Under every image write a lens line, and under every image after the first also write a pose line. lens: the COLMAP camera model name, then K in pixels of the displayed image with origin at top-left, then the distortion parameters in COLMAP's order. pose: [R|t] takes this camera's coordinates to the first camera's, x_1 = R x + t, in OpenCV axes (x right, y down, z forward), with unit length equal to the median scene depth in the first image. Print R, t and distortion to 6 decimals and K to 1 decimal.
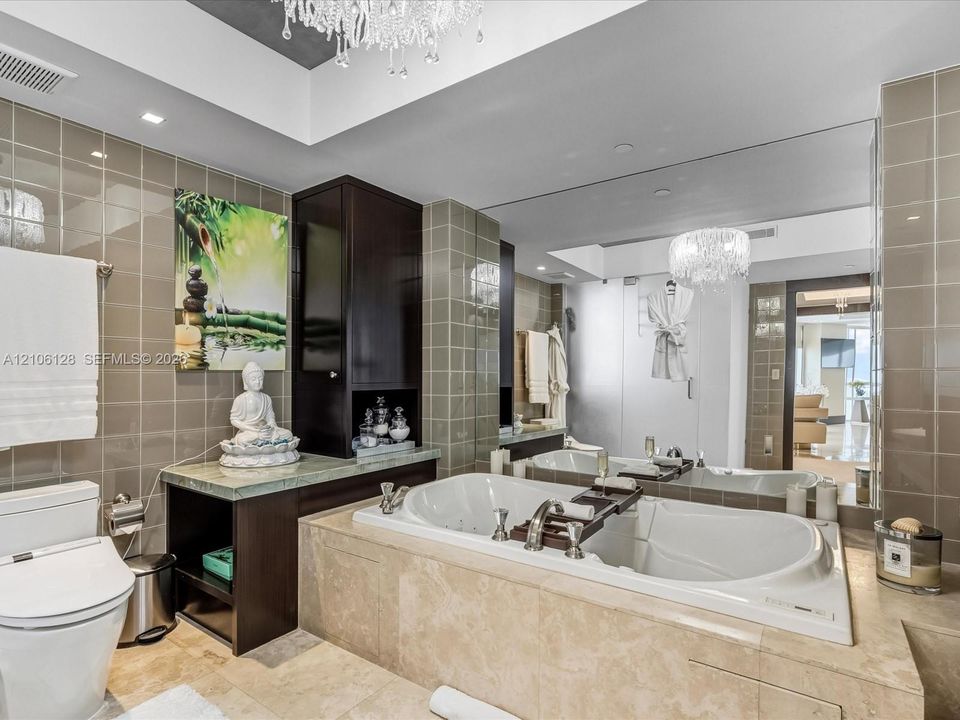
lens RADIAL K [[491.3, 0, 477.6], [0, 491.3, 366.1], [0, 0, 1]] dist [-0.007233, 0.001118]
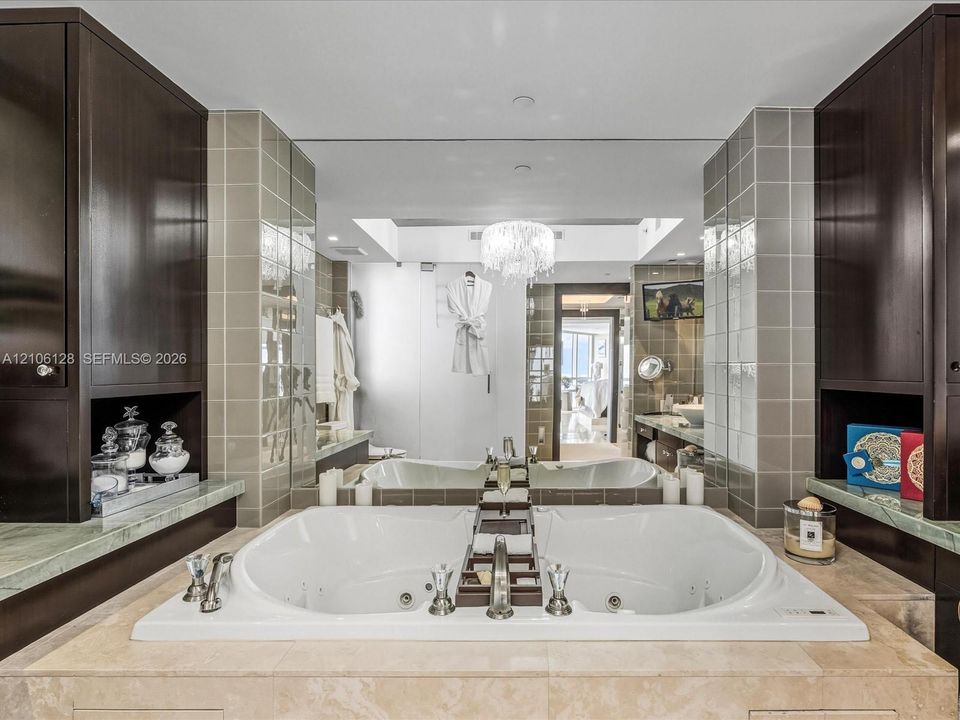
lens RADIAL K [[491.3, 0, 481.2], [0, 491.3, 363.7], [0, 0, 1]] dist [-0.007233, 0.001118]
pose [[0.820059, 0.003651, 0.572268, -0.191473], [-0.008869, 0.999941, 0.006330, 0.002518], [-0.572211, -0.010266, 0.820042, 0.263434]]
